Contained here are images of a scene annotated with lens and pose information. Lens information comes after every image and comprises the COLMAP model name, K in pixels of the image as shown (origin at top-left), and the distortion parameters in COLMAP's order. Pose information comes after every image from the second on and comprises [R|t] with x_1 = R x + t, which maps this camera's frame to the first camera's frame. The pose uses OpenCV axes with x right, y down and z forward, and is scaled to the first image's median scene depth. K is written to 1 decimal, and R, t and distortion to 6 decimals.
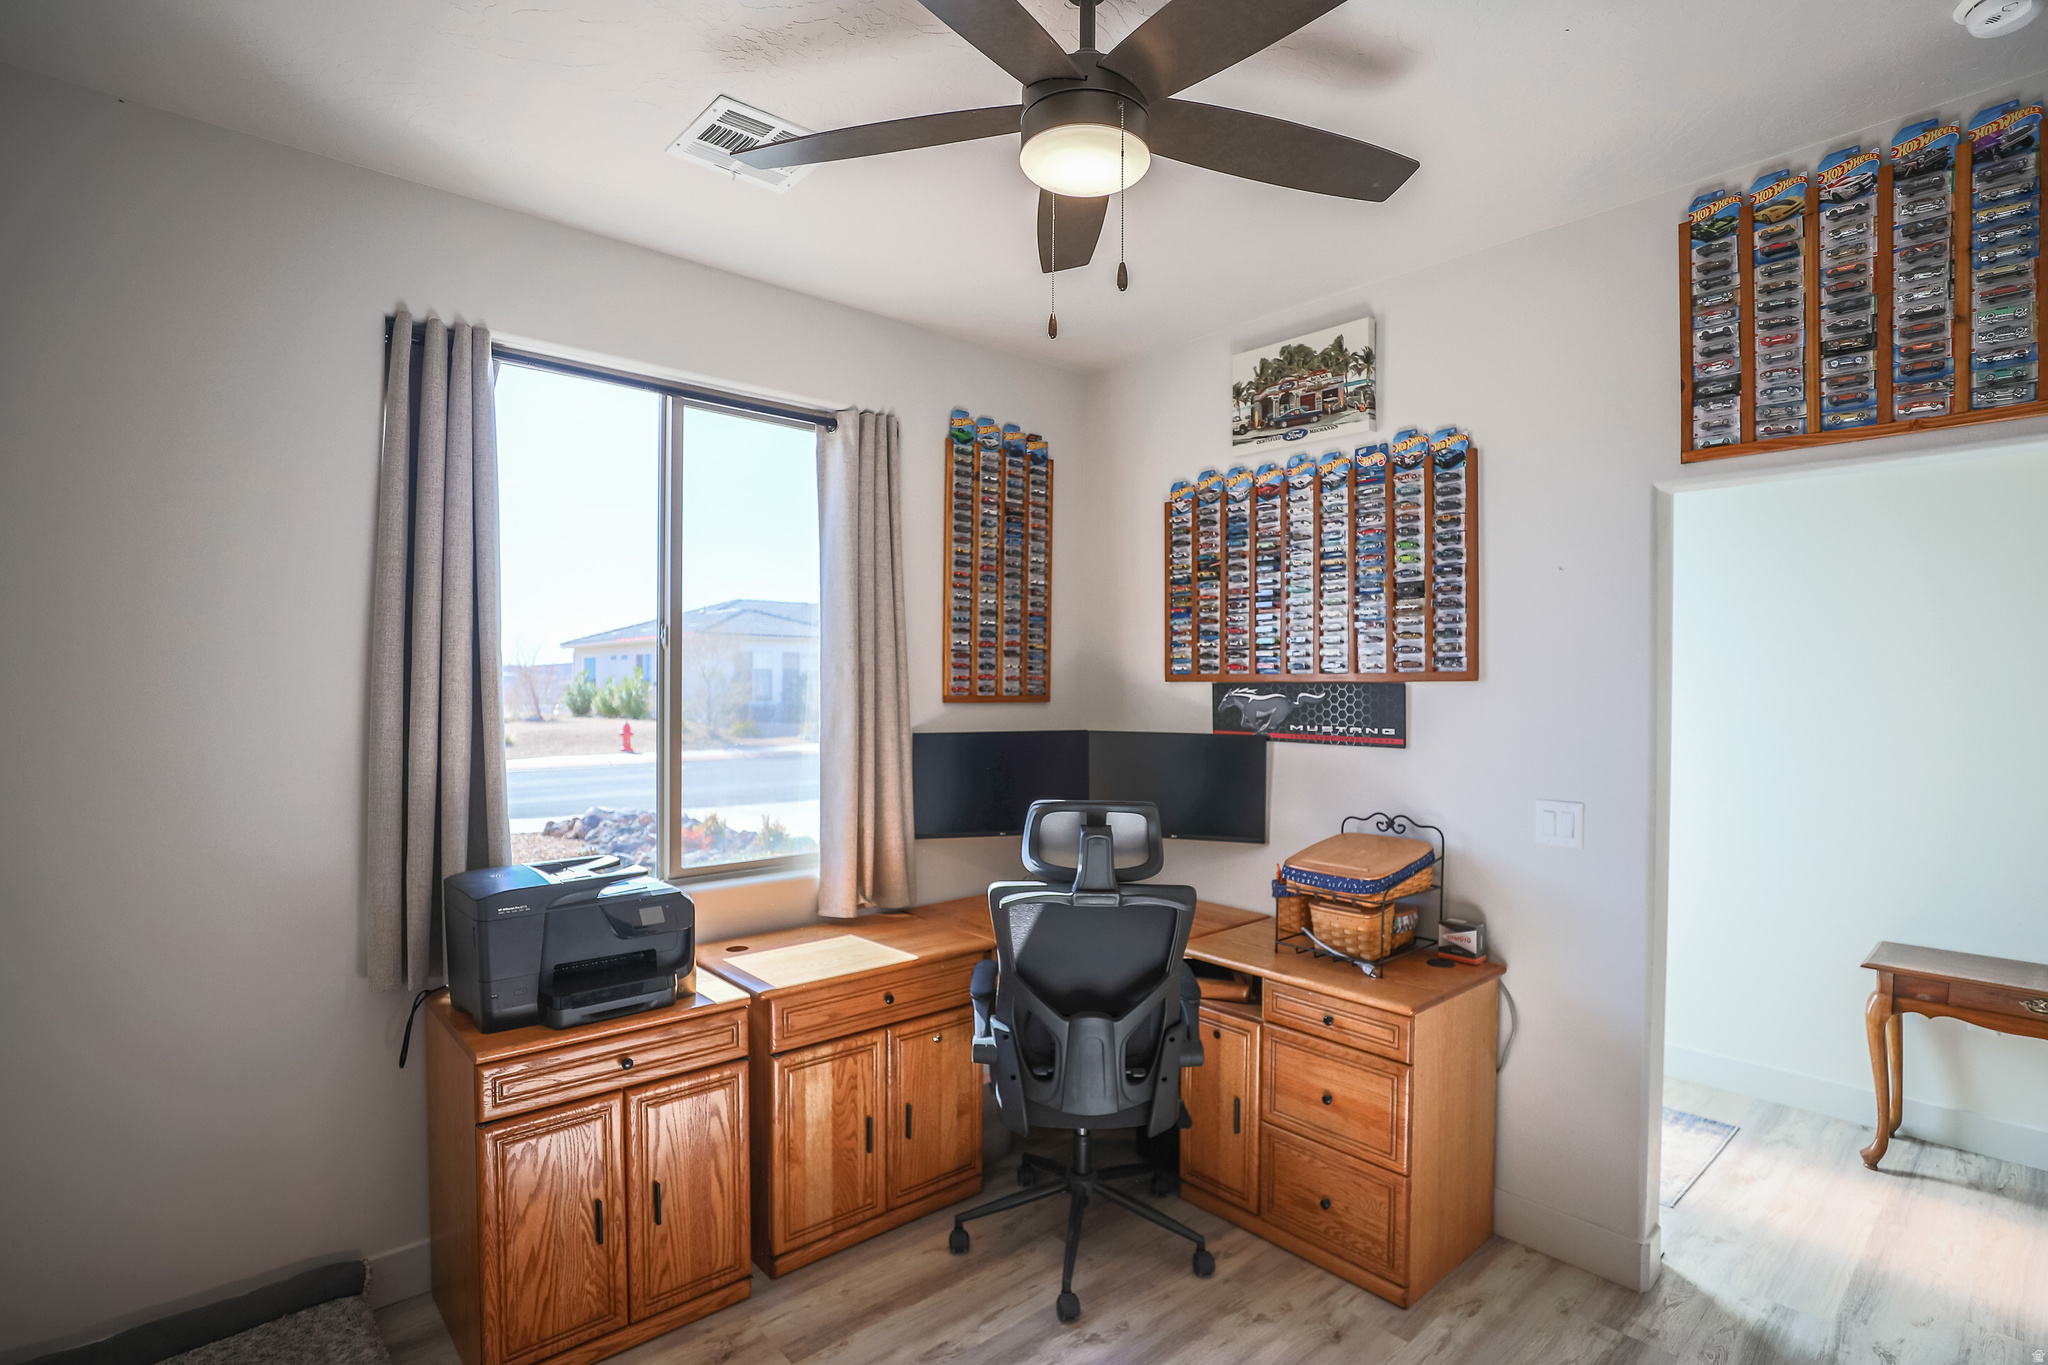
lens RADIAL K [[999.9, 0, 1030.2], [0, 999.9, 692.6], [0, 0, 1]] dist [-0.037648, 0.009171]
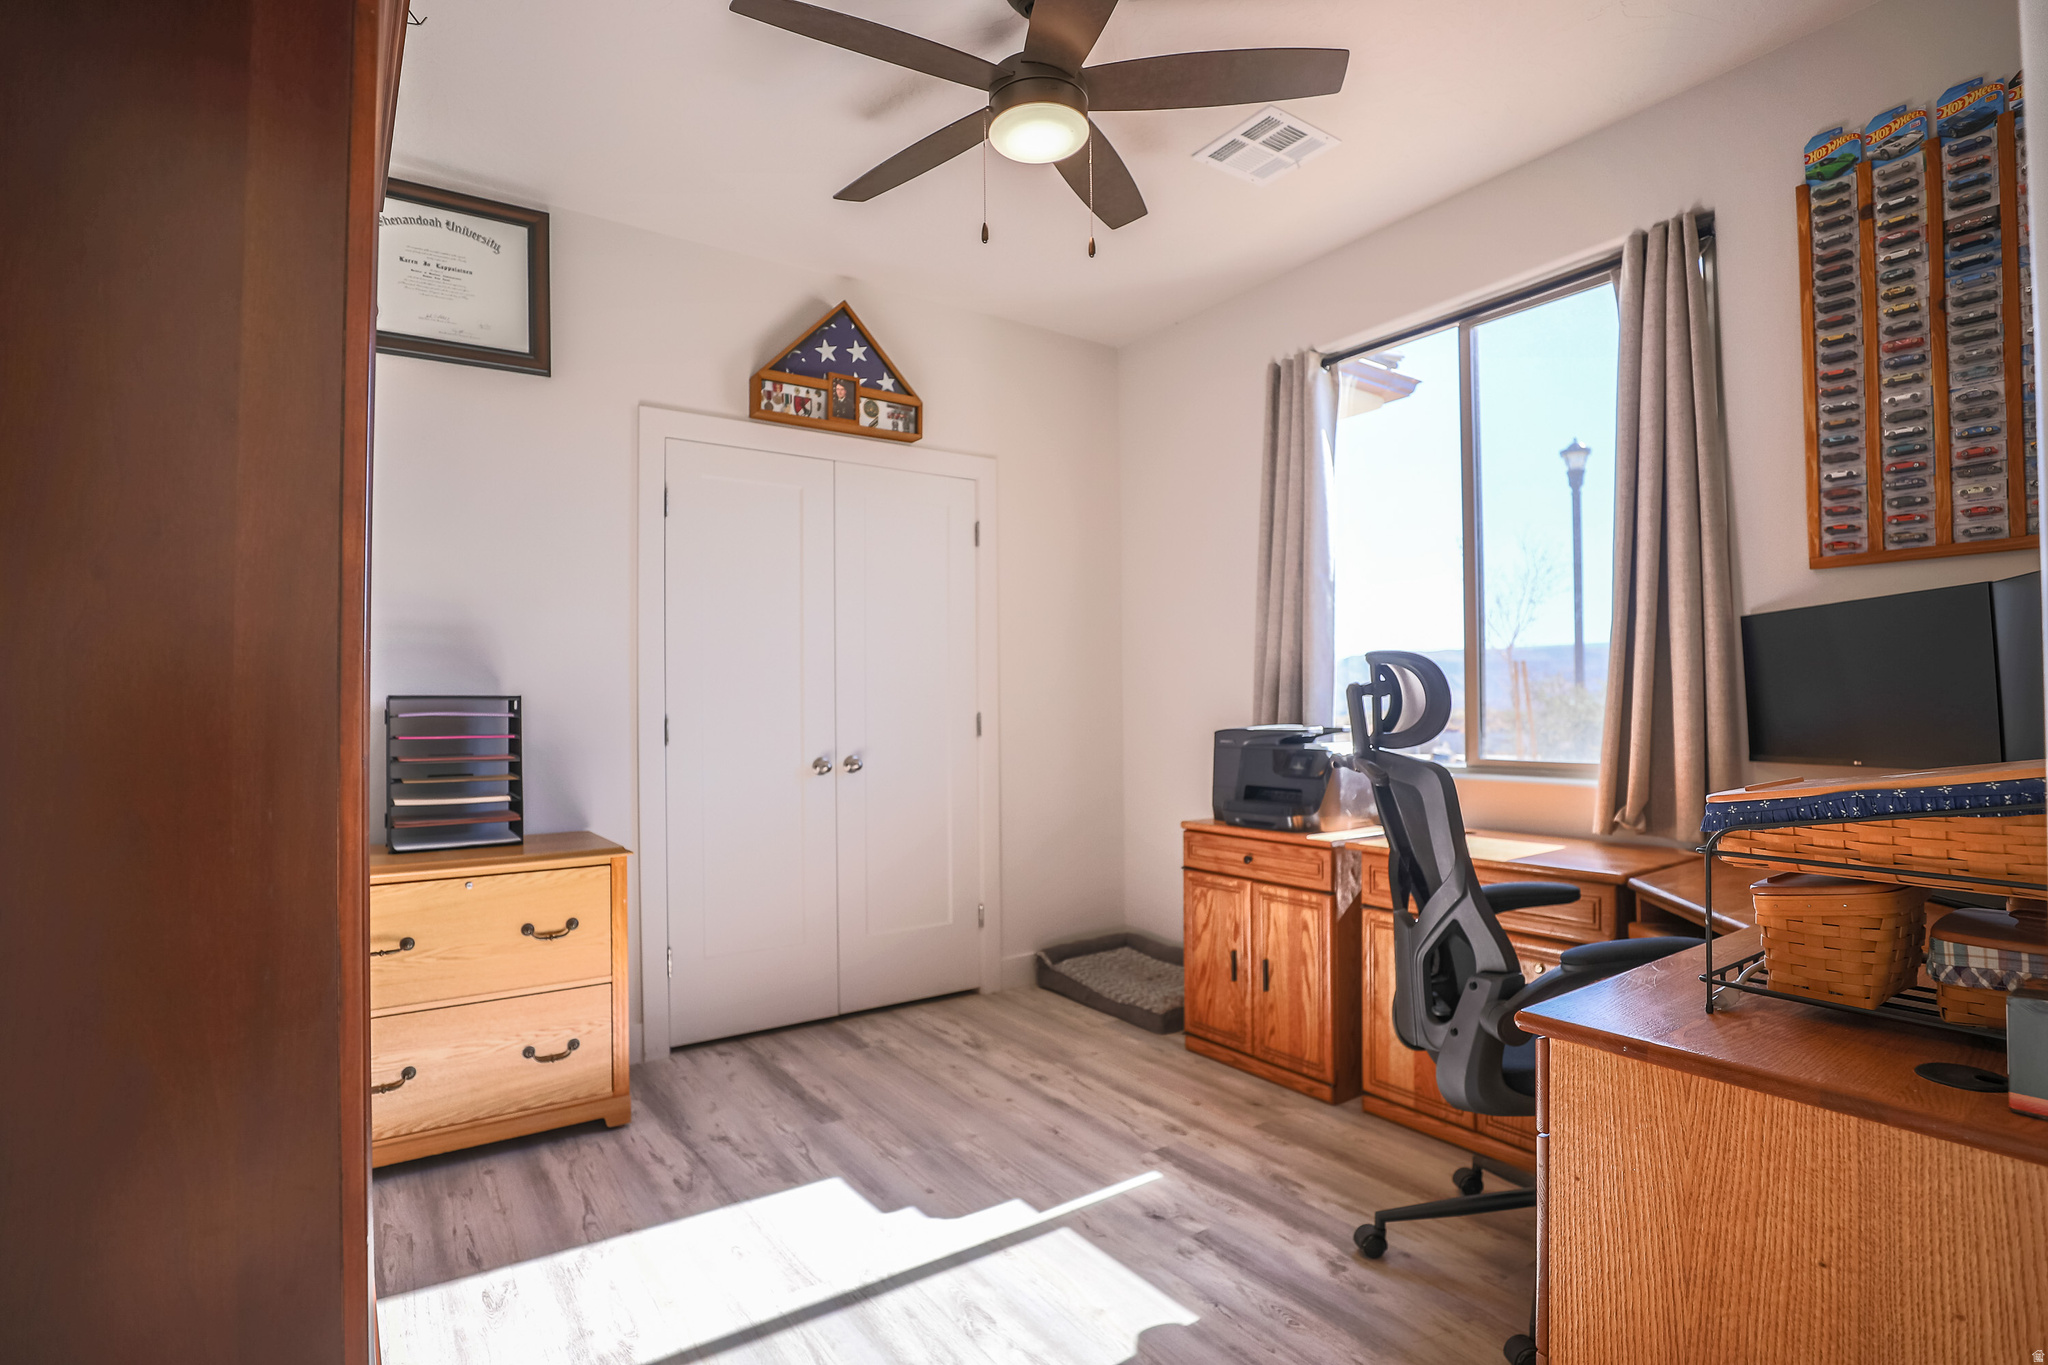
lens RADIAL K [[999.9, 0, 1030.2], [0, 999.9, 692.6], [0, 0, 1]] dist [-0.037648, 0.009171]
pose [[-0.122442, -0.022930, -0.992211, 0.878540], [-0.003329, 0.999737, -0.022693, 0.153253], [0.992470, 0.000524, -0.122486, 0.757246]]
